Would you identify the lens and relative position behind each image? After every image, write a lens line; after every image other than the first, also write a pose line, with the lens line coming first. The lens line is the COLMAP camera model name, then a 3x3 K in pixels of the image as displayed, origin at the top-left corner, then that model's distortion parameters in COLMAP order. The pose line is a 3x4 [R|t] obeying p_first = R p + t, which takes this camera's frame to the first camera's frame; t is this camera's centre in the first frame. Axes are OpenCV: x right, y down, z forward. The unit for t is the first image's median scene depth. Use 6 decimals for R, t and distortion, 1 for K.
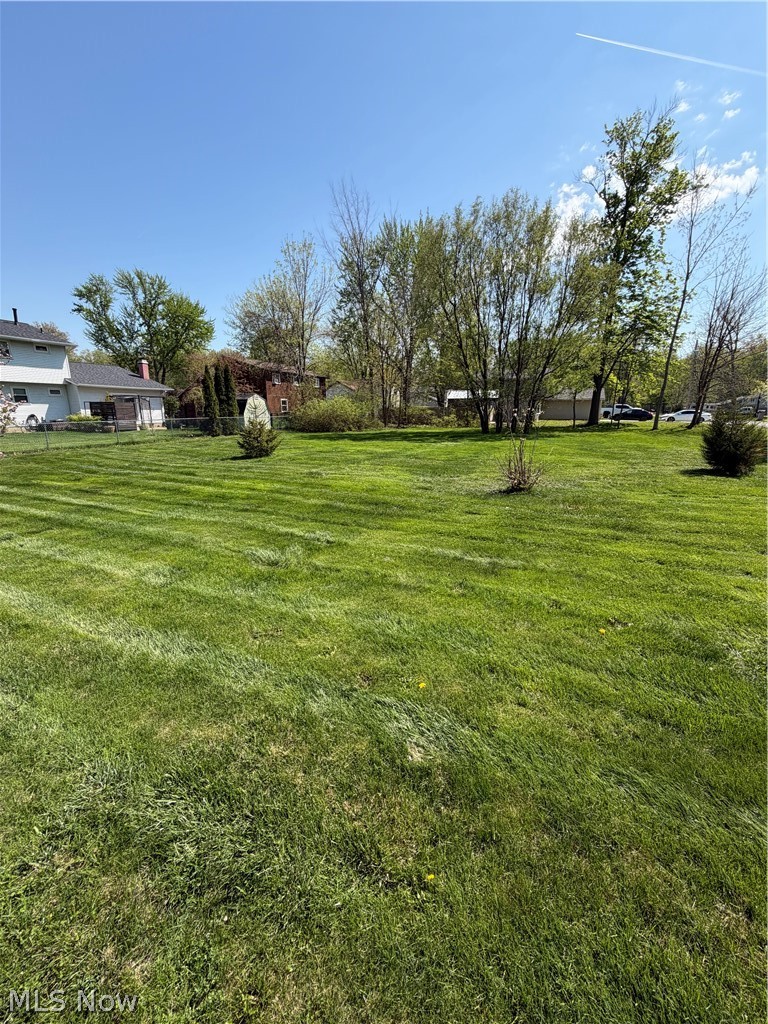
lens RADIAL K [[405.6, 0, 384.8], [0, 405.6, 513.2], [0, 0, 1]] dist [-0.002890, 0.000601]
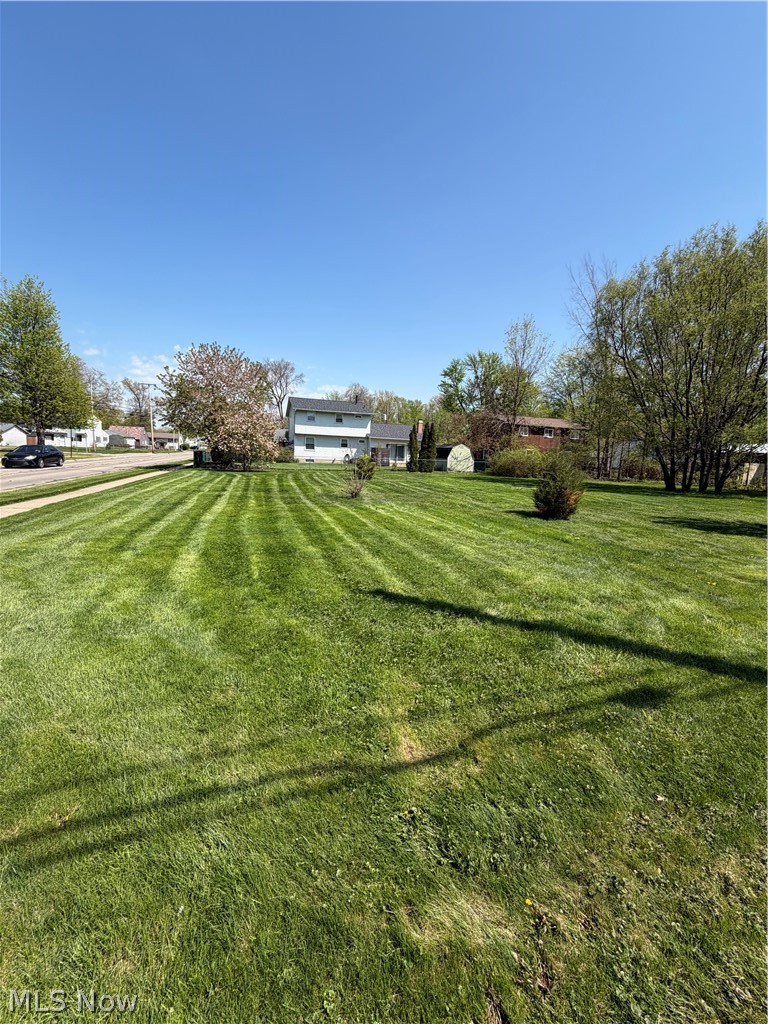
lens RADIAL K [[405.6, 0, 381.1], [0, 405.6, 508.8], [0, 0, 1]] dist [-0.002890, 0.000601]
pose [[0.659481, 0.127675, -0.740799, 1.052434], [-0.223627, 0.974176, -0.031183, 0.009411], [0.717687, 0.186228, 0.671002, -0.023209]]
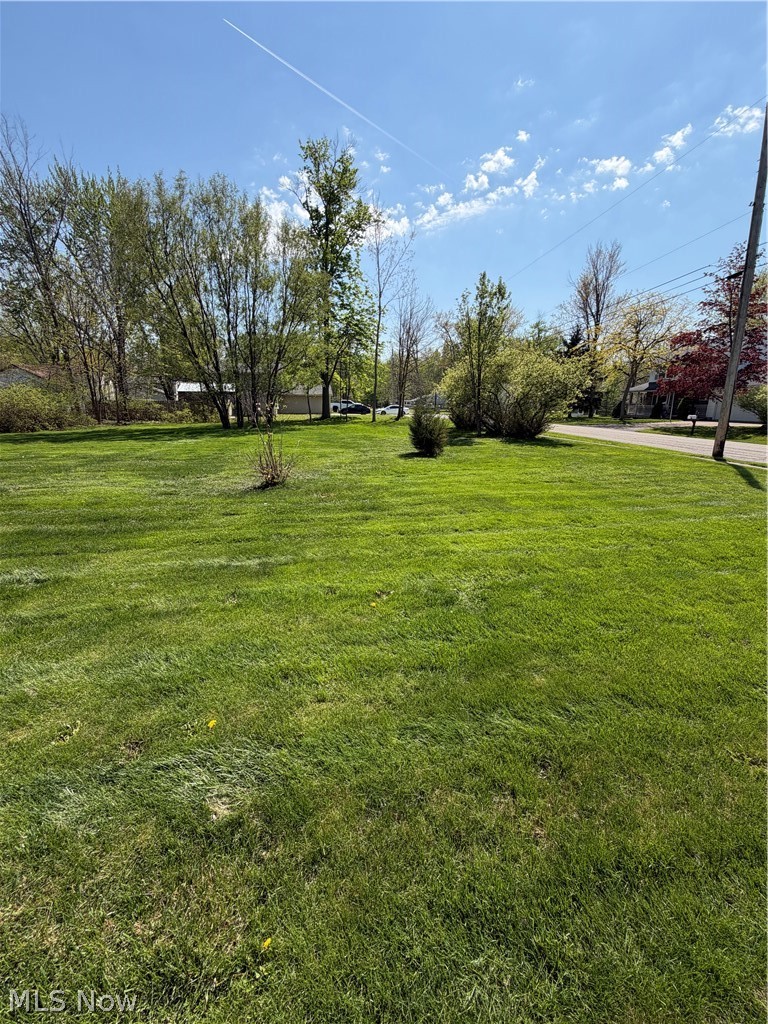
lens RADIAL K [[405.6, 0, 382.6], [0, 405.6, 511.3], [0, 0, 1]] dist [-0.002890, 0.000601]
pose [[0.823775, -0.137841, 0.549904, -0.003369], [0.133349, 0.989888, 0.048367, -0.002468], [-0.551011, 0.033486, 0.833826, 0.011911]]
